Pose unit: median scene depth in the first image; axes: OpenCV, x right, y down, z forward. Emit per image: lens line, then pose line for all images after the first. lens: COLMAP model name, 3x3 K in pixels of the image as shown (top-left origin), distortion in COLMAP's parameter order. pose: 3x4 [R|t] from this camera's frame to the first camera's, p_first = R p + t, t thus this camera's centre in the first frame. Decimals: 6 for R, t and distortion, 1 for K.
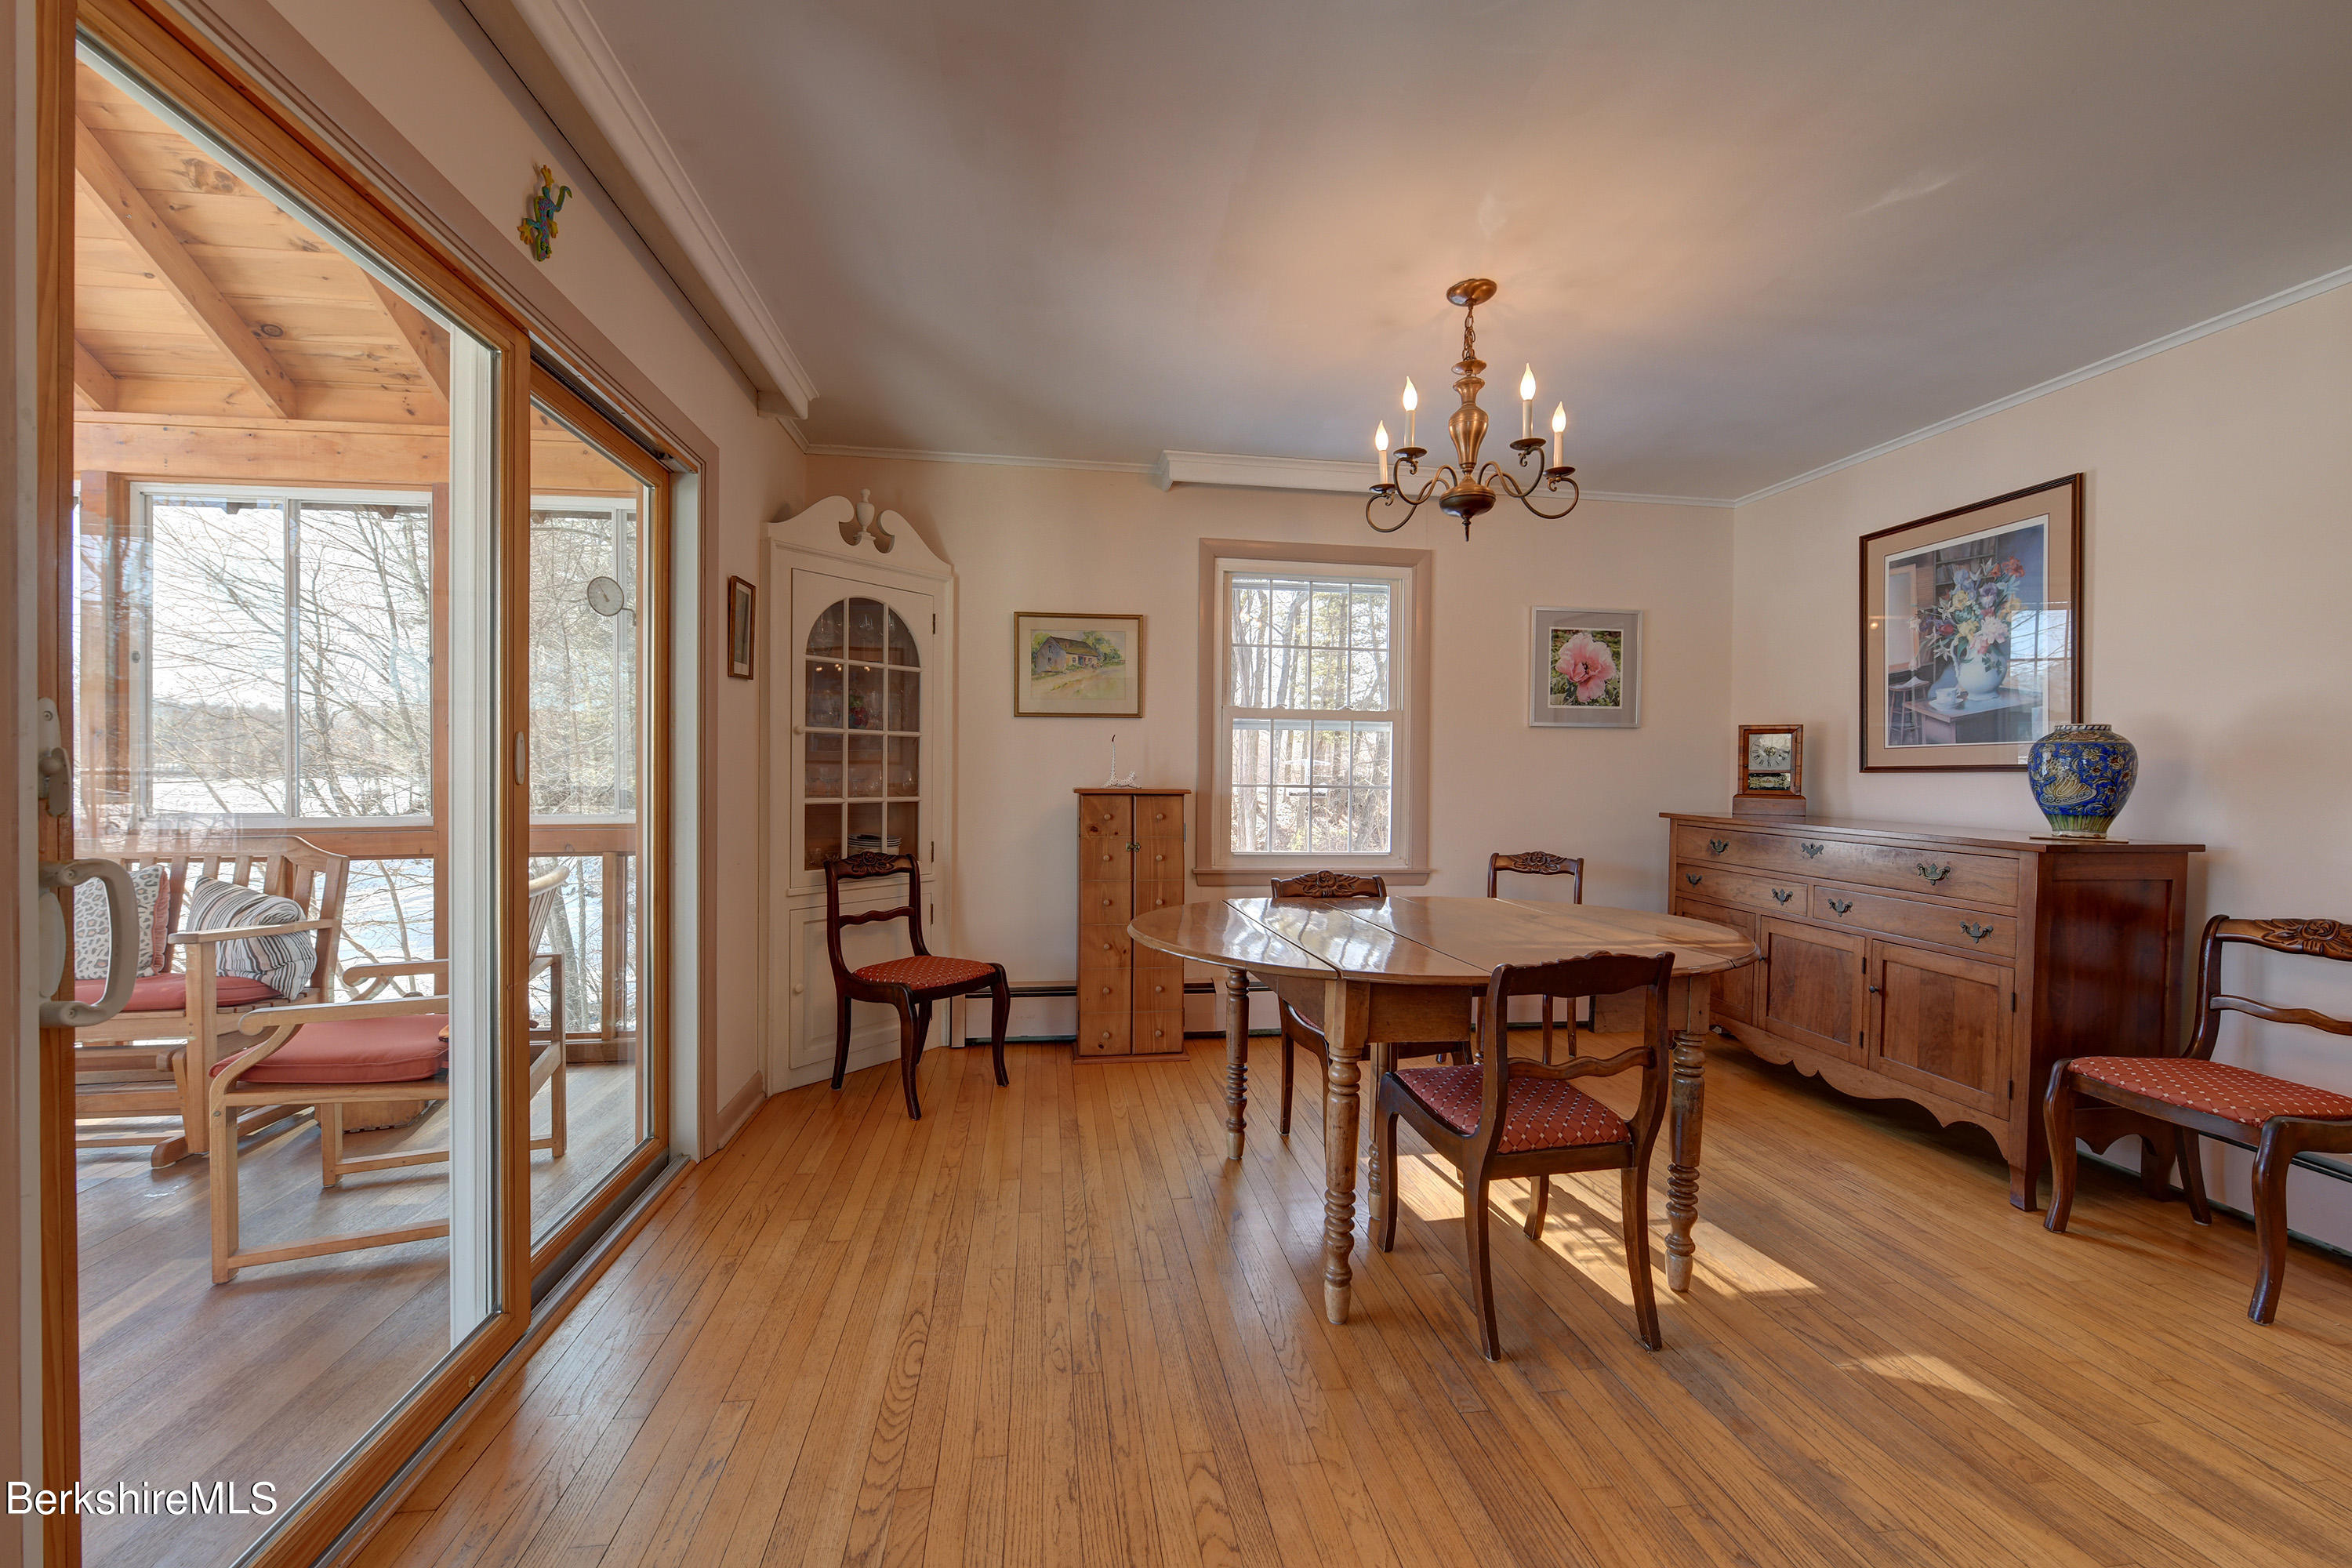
lens RADIAL K [[935.0, 0, 1166.6], [0, 935.0, 799.4], [0, 0, 1]] dist [0.001781, -0.002062]
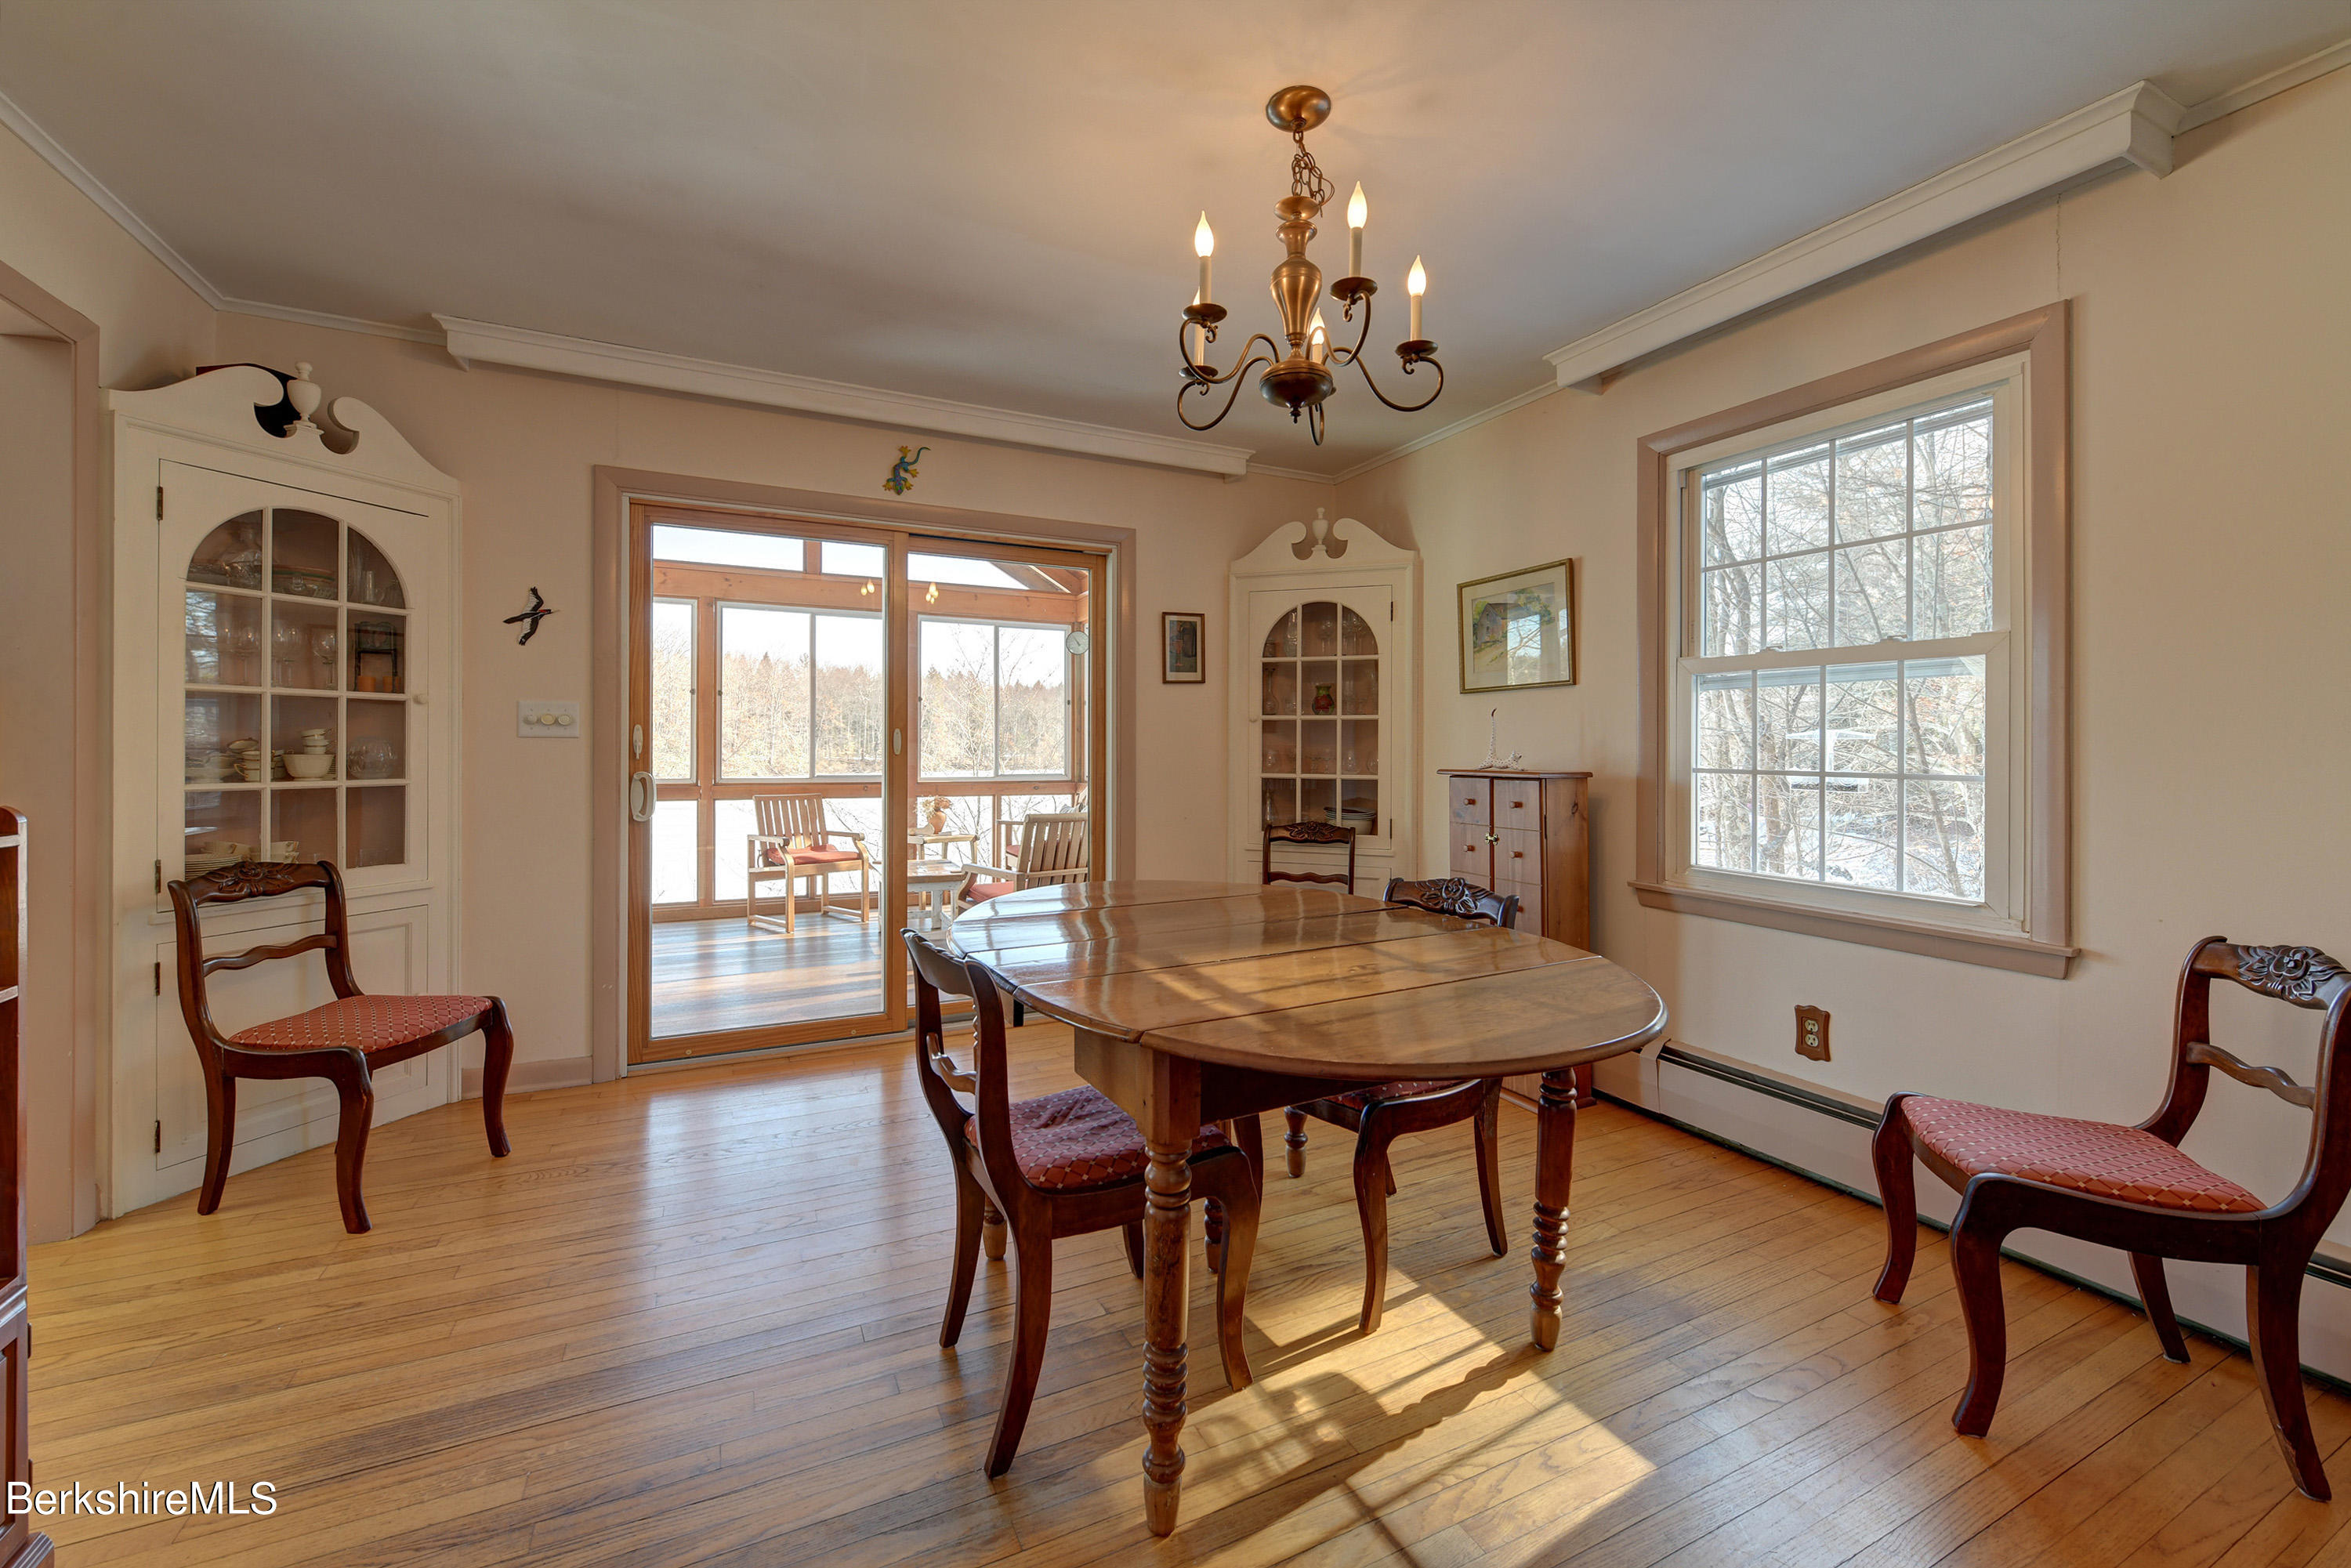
lens RADIAL K [[934.5, 0, 1167.6], [0, 934.5, 756.5], [0, 0, 1]] dist [0.001781, -0.002062]
pose [[0.309603, -0.002006, -0.950864, 0.698132], [-0.031444, 0.999429, -0.012346, -0.004786], [0.950346, 0.033721, 0.309364, 0.466426]]
